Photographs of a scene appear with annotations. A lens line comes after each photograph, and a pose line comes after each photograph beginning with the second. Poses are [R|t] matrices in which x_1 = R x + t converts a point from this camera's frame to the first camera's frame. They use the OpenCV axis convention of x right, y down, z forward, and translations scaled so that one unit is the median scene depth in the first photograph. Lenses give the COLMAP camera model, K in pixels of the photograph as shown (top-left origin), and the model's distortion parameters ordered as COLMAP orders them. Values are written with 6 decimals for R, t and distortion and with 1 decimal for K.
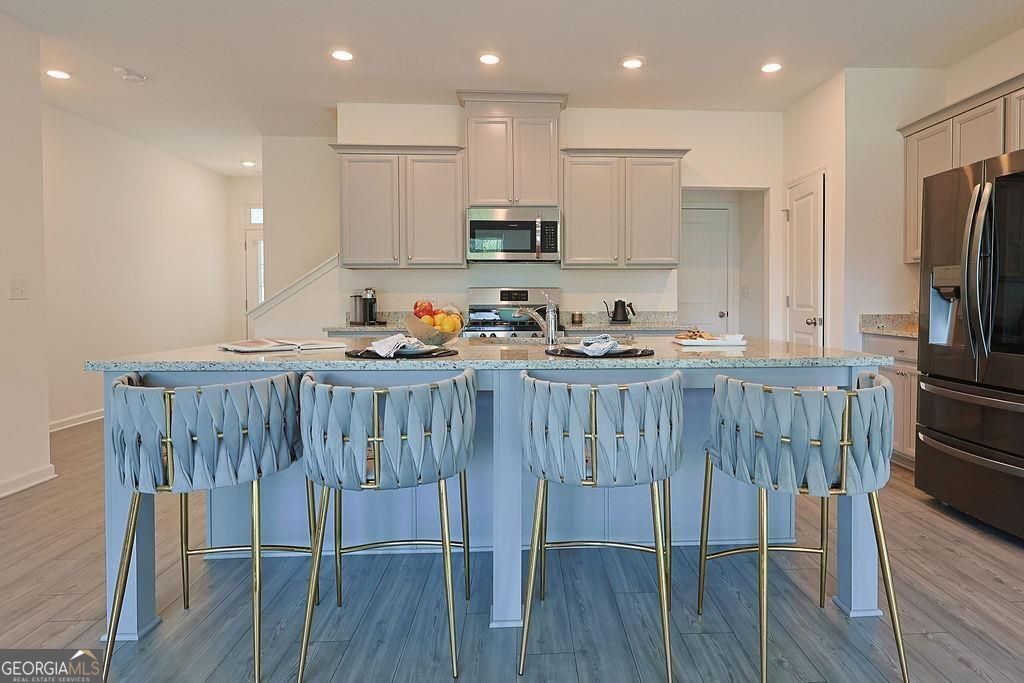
lens RADIAL K [[585.4, 0, 555.7], [0, 585.4, 315.6], [0, 0, 1]] dist [0.001655, 0.000590]
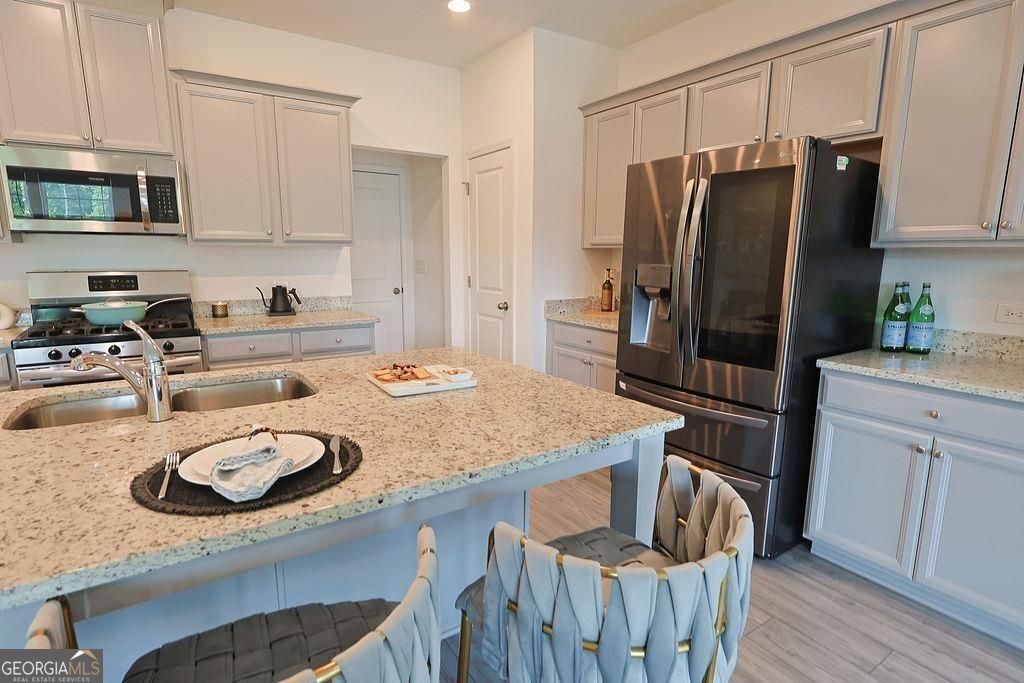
lens RADIAL K [[527.8, 0, 511.1], [0, 527.8, 344.1], [0, 0, 1]] dist [0.000874, 0.001012]
pose [[0.865204, -0.080483, 0.494918, 0.022026], [0.007871, 0.989093, 0.147085, -0.052994], [-0.501358, -0.123363, 0.856401, 0.228782]]
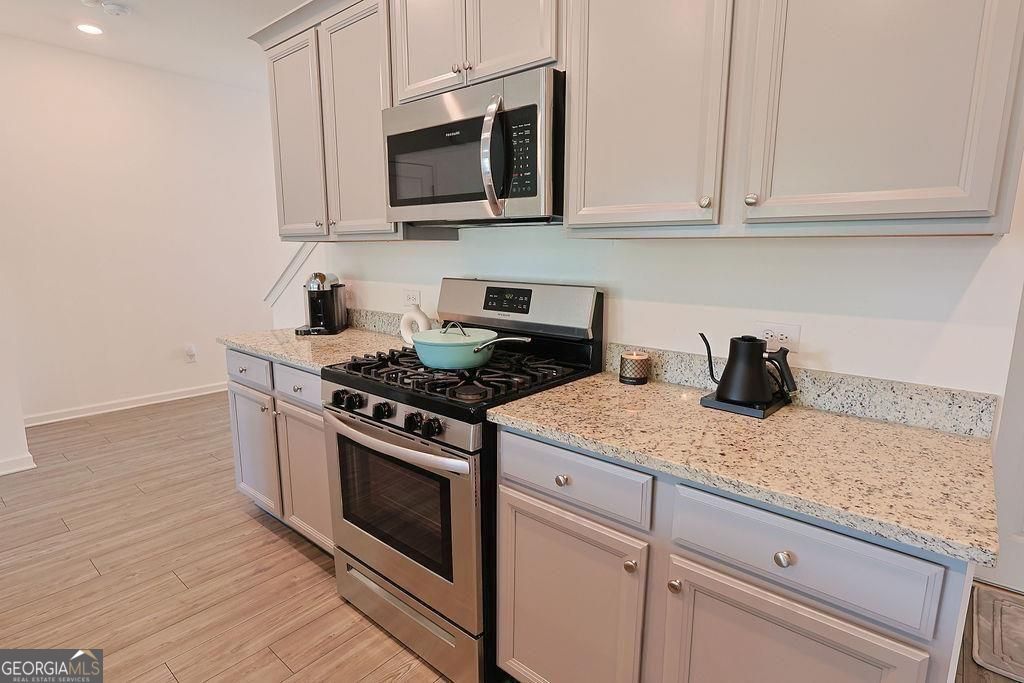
lens RADIAL K [[527.8, 0, 511.1], [0, 527.8, 344.1], [0, 0, 1]] dist [0.000874, 0.001012]
pose [[0.715633, 0.127541, -0.686734, 0.223807], [-0.016272, 0.985965, 0.166158, -0.070701], [0.698287, -0.107734, 0.707664, 0.740777]]
